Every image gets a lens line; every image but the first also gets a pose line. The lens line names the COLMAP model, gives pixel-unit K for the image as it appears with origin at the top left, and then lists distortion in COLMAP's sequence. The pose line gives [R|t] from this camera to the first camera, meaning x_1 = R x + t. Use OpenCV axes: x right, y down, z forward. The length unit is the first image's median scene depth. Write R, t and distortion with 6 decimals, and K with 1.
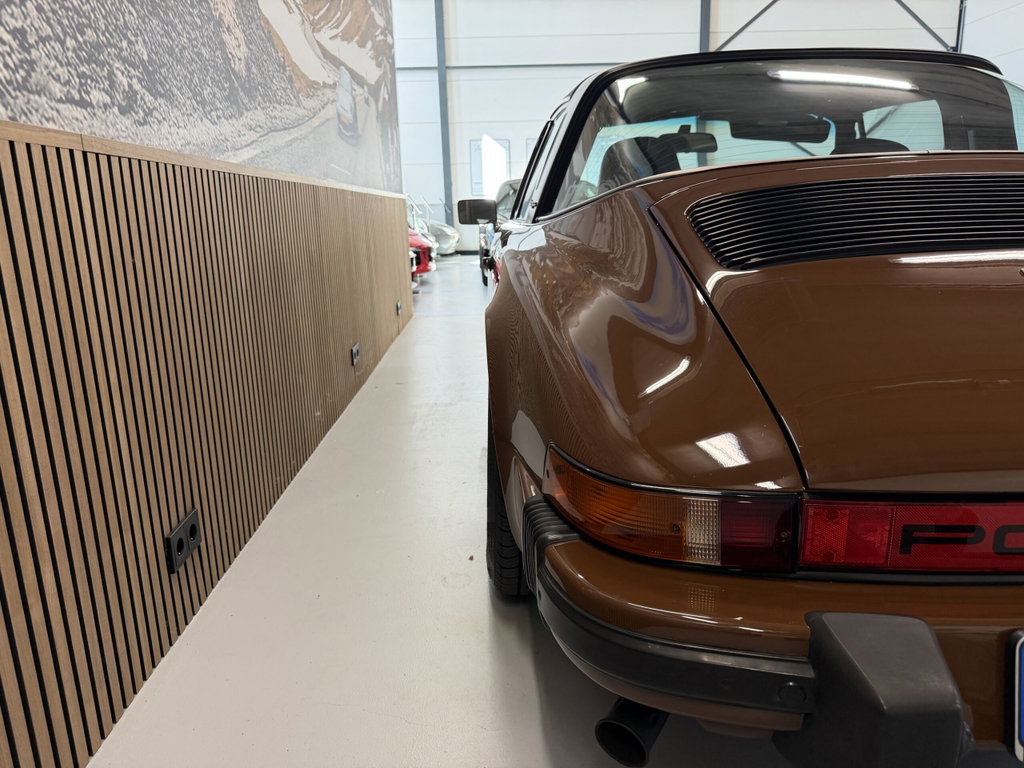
lens RADIAL K [[730.2, 0, 510.2], [0, 730.2, 385.8], [0, 0, 1]] dist [0.004454, -0.004533]
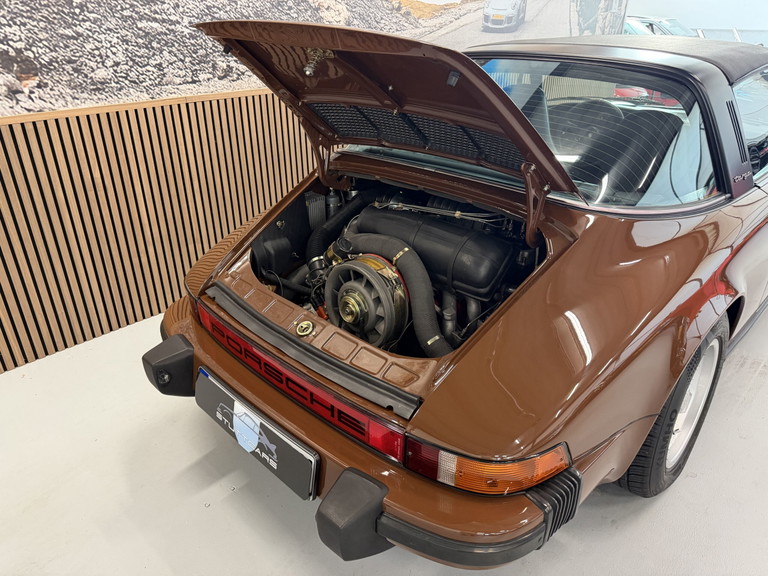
lens RADIAL K [[545.6, 0, 384.0], [0, 545.6, 288.0], [0, 0, 1]] dist [0.002056, -0.007985]
pose [[0.708157, 0.337971, -0.619911, 1.164475], [-0.182246, 0.935736, 0.301967, -0.350042], [0.682129, -0.100864, 0.724242, -0.022835]]
